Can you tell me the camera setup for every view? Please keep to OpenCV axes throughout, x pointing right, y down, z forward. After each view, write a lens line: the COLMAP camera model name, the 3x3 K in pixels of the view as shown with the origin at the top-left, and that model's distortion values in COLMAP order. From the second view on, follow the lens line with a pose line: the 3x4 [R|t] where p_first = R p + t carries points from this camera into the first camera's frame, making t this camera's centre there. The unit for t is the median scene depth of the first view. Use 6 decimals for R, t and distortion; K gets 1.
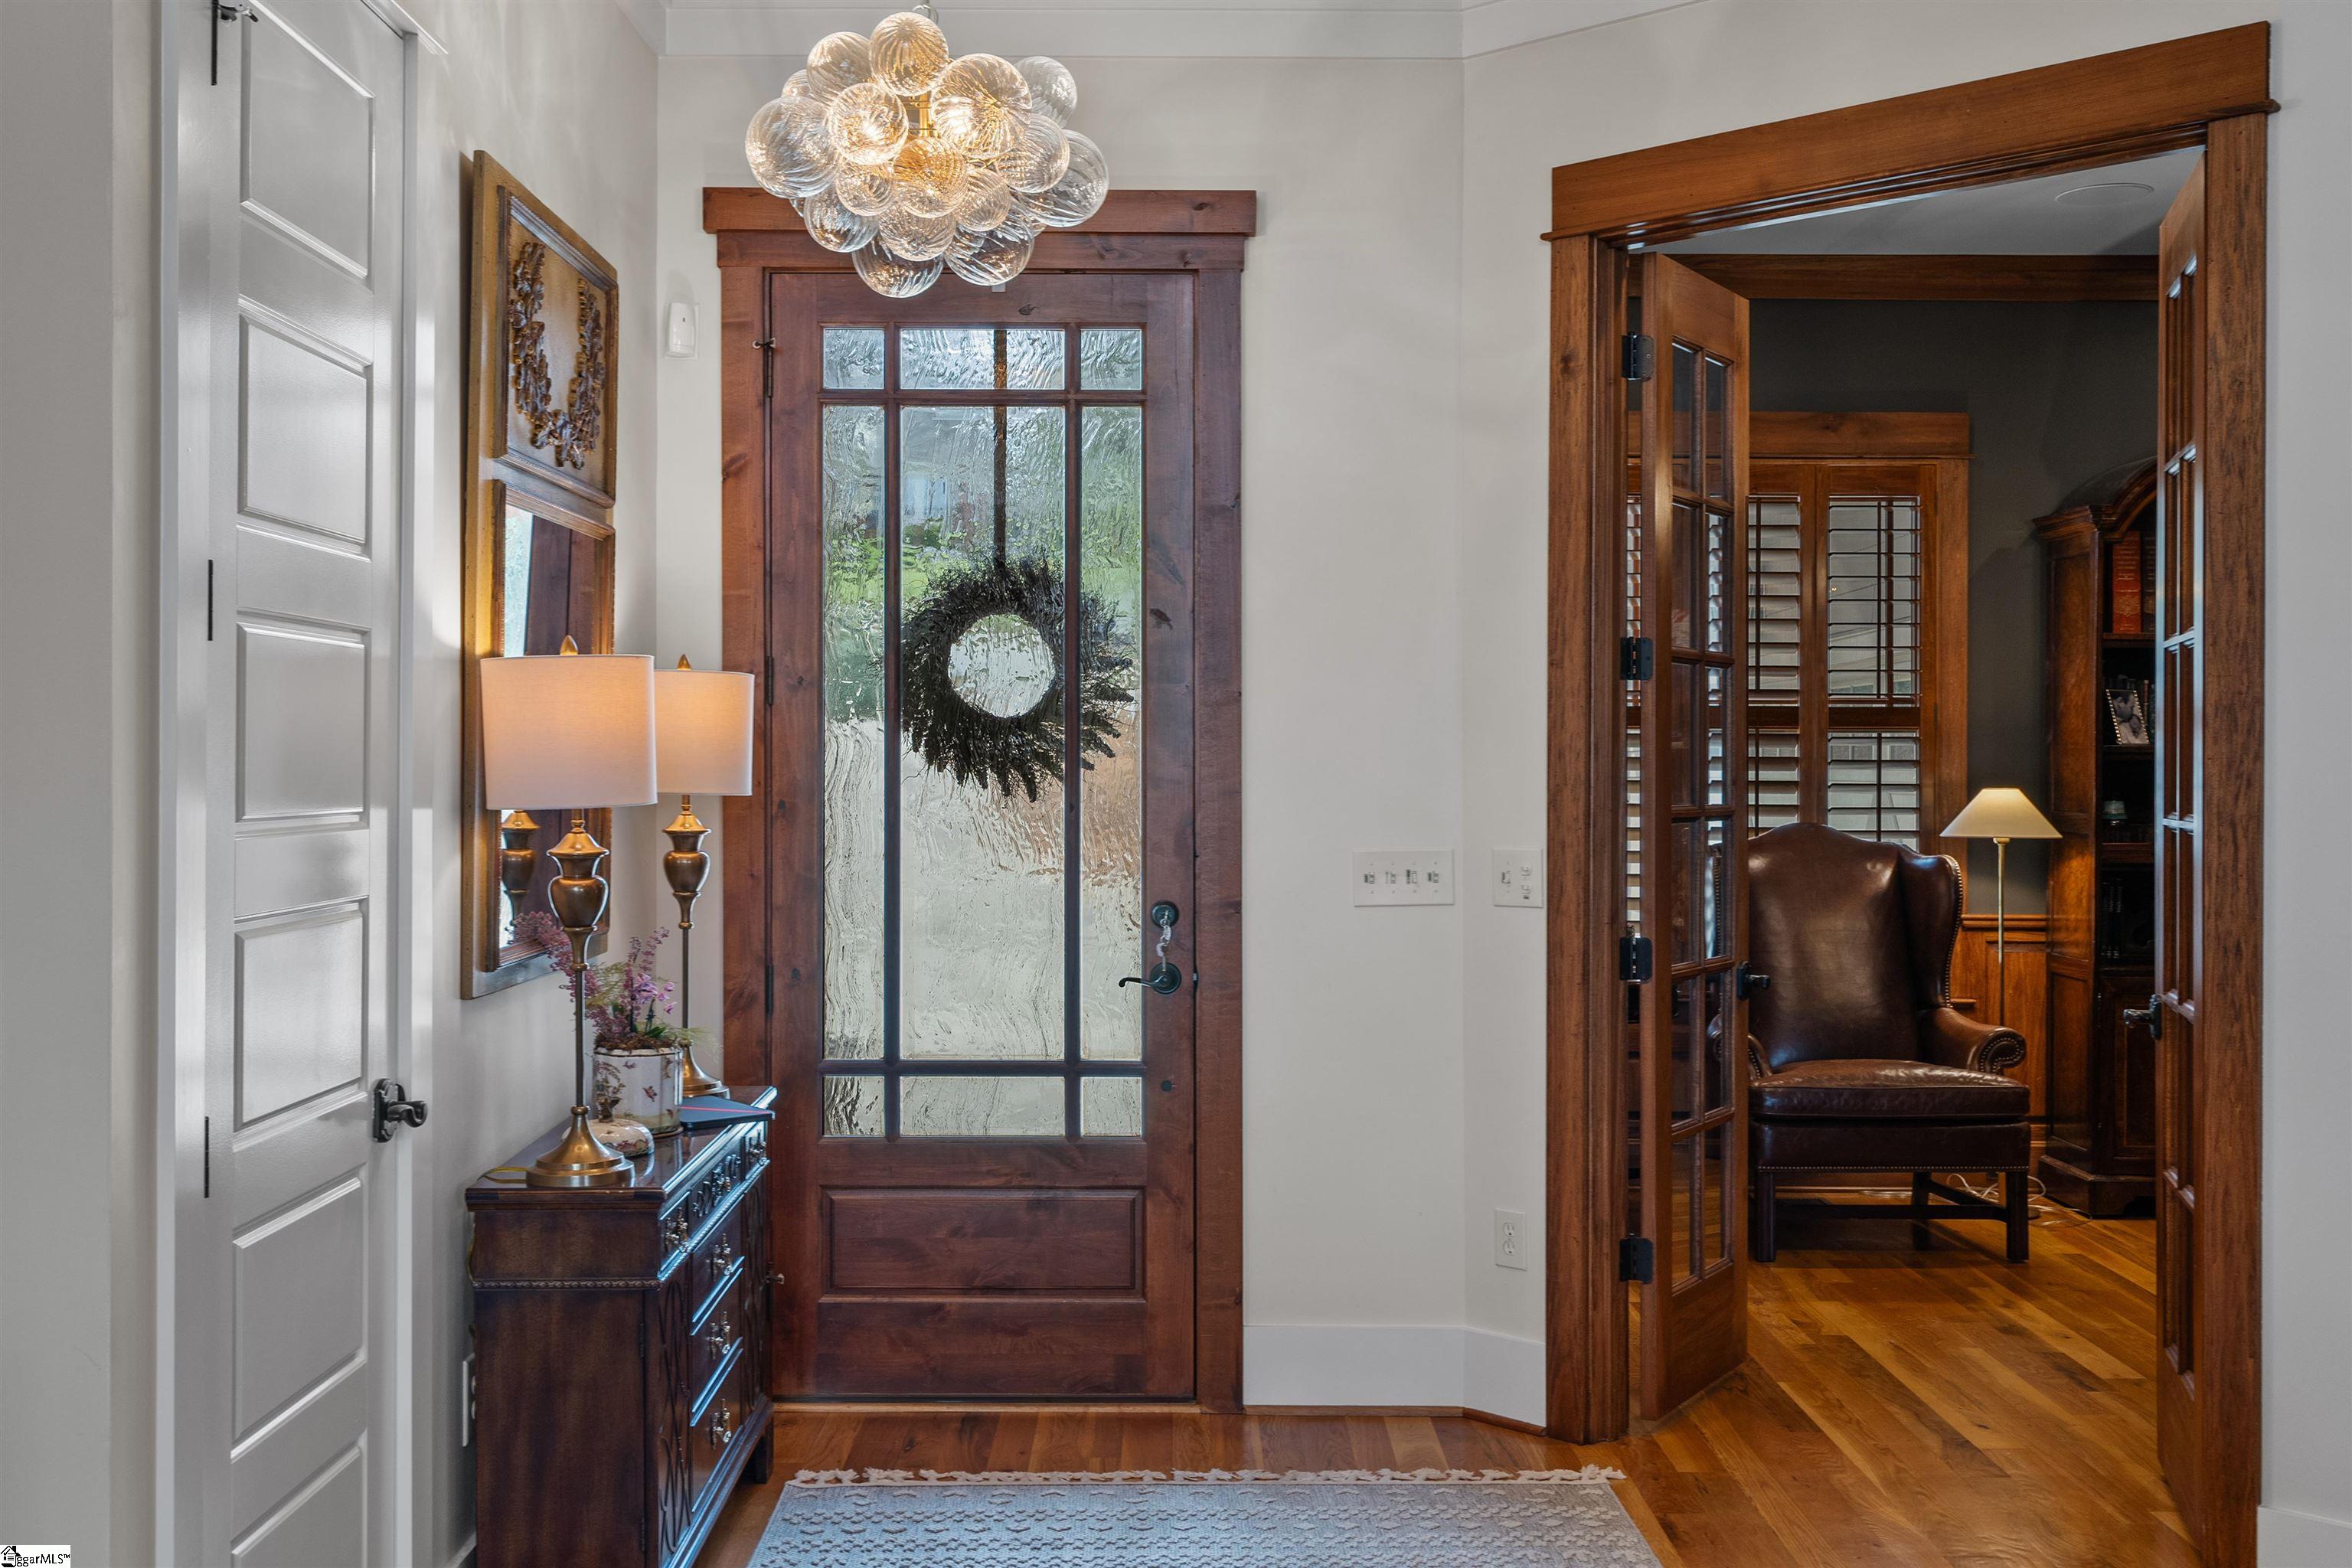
lens RADIAL K [[2351.3, 0, 1174.0], [0, 2351.3, 789.2], [0, 0, 1]] dist [0.018840, 0.000000]
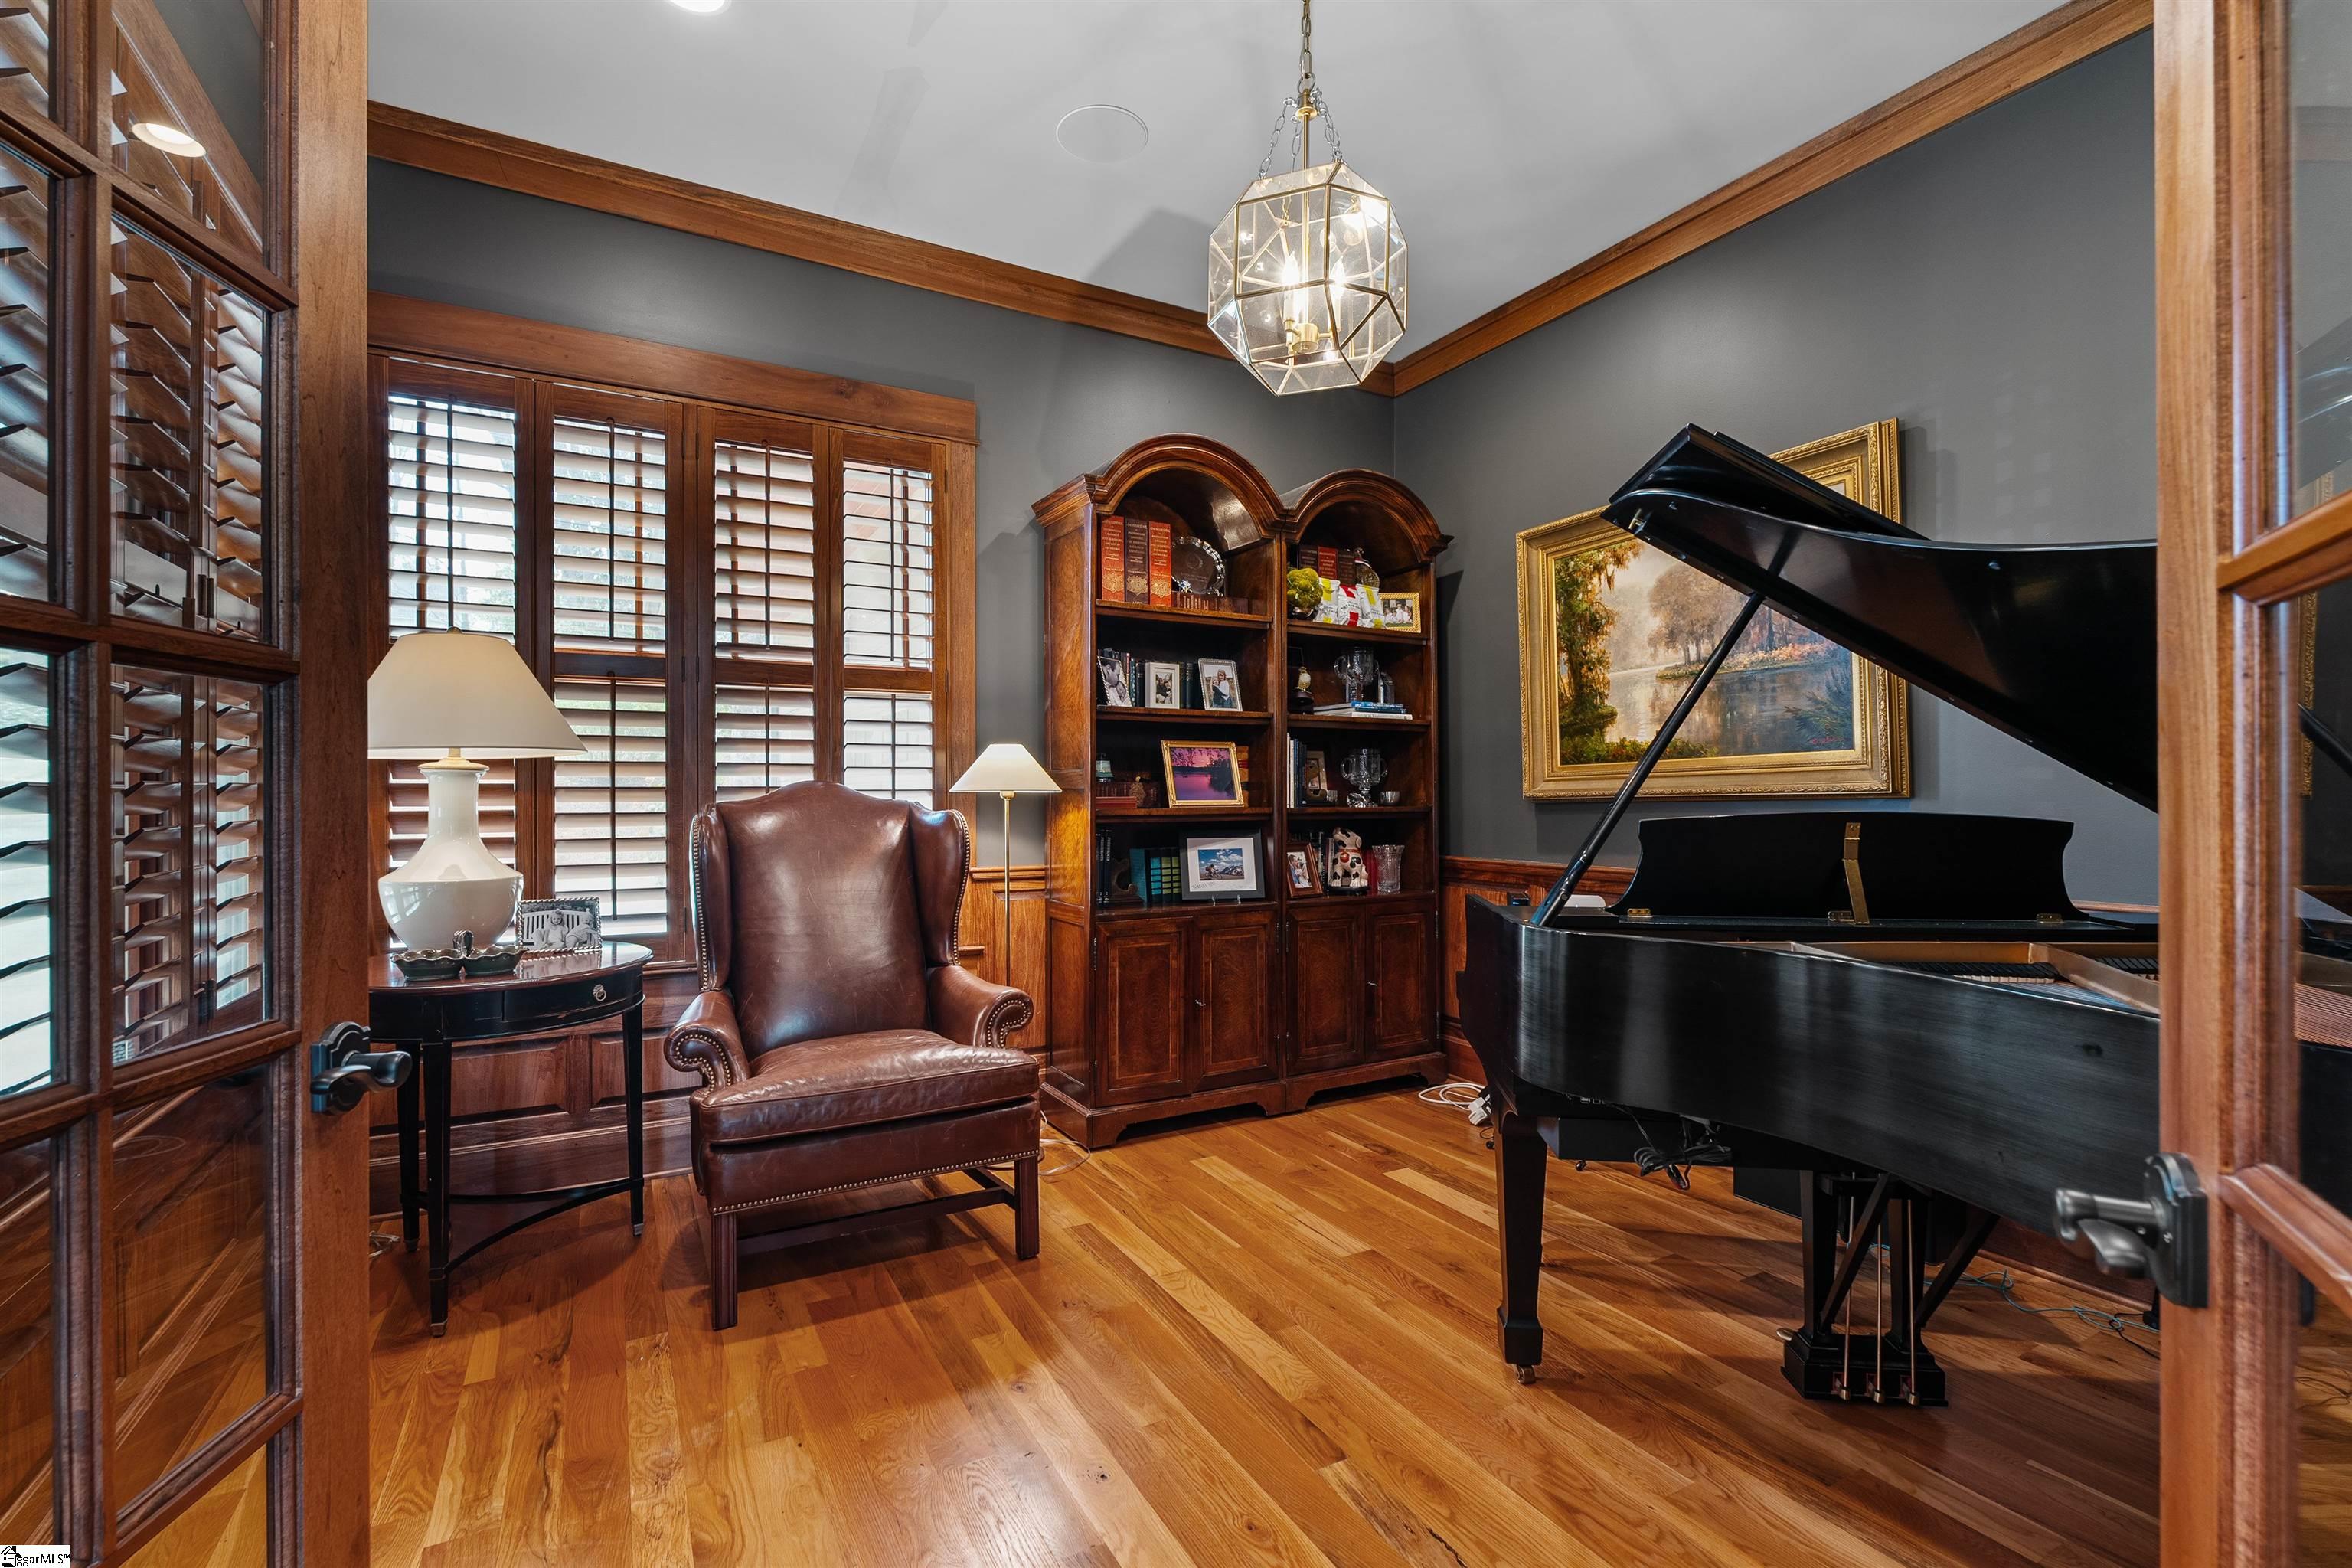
lens RADIAL K [[1035.5, 0, 1168.6], [0, 1035.5, 792.4], [0, 0, 1]] dist [-0.010271, -0.000425]
pose [[0.879033, -0.002654, 0.476753, 0.194673], [0.005636, 0.999972, -0.004825, 0.022812], [-0.476727, 0.006929, 0.879024, 0.560489]]
